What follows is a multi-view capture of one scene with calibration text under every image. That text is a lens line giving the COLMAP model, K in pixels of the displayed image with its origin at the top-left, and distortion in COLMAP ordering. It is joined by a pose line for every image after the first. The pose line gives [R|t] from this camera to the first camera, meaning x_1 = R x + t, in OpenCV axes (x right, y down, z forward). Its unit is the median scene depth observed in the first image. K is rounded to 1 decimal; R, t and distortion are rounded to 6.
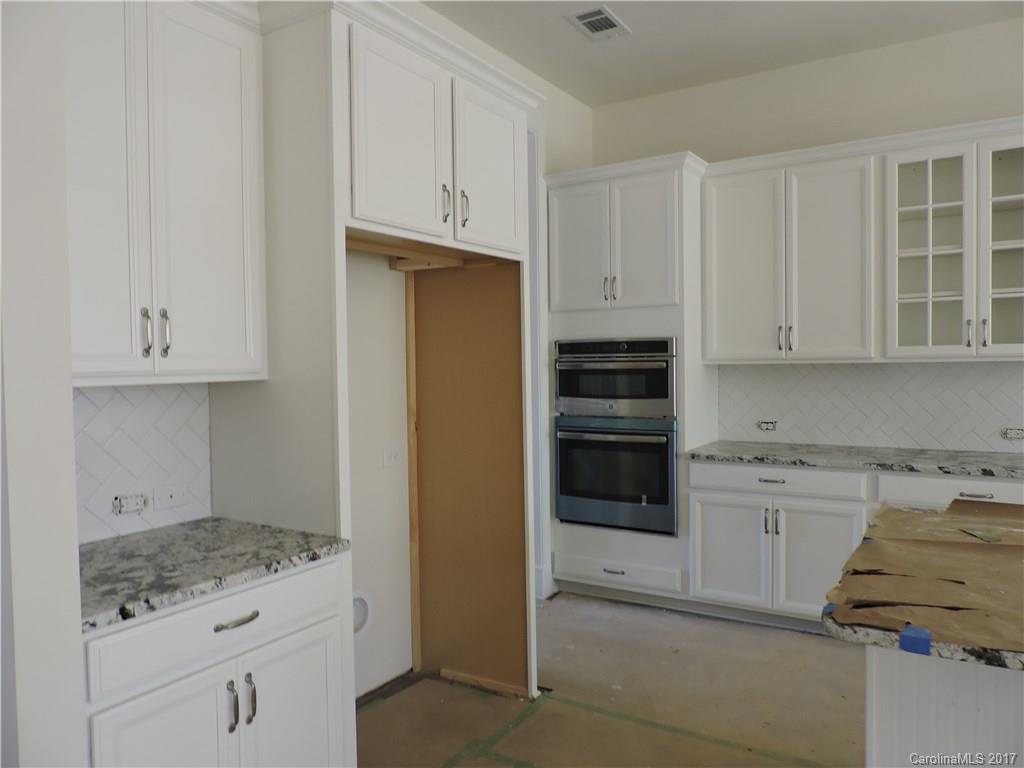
lens RADIAL K [[770.6, 0, 507.0], [0, 770.6, 382.9], [0, 0, 1]] dist [0.004951, -0.012309]
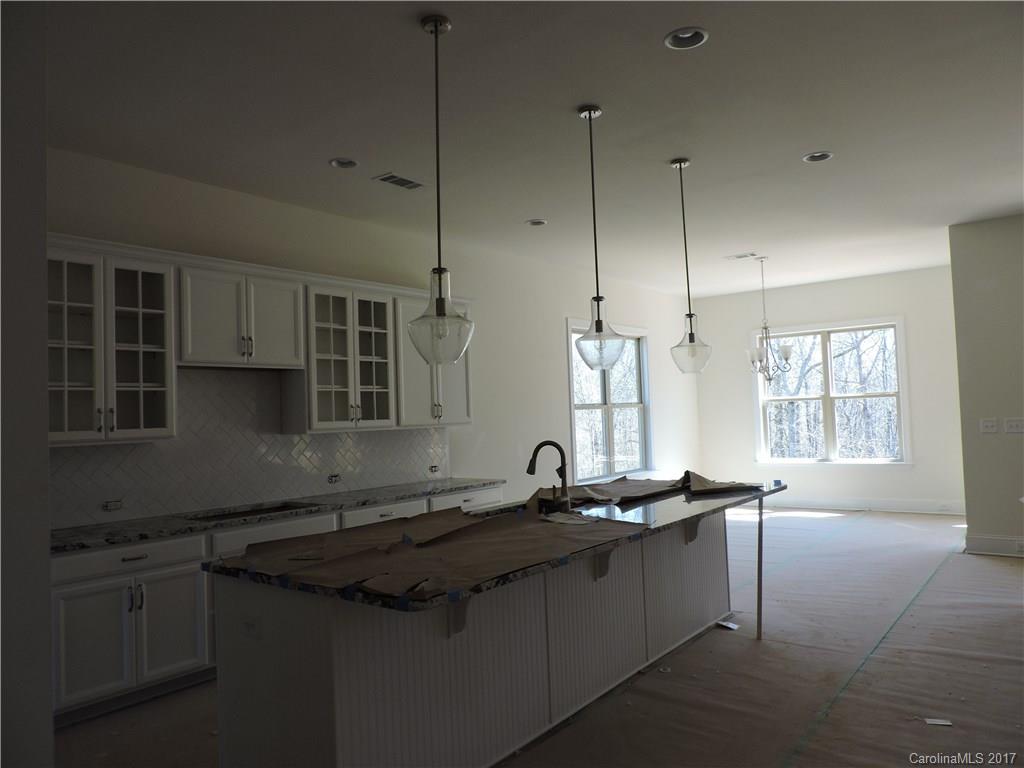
lens RADIAL K [[770.6, 0, 509.2], [0, 770.6, 387.9], [0, 0, 1]] dist [0.004951, -0.012309]
pose [[0.067608, 0.056281, 0.996123, -0.506414], [0.070800, 0.995620, -0.061058, 0.000521], [-0.995197, 0.074654, 0.063327, 0.328367]]
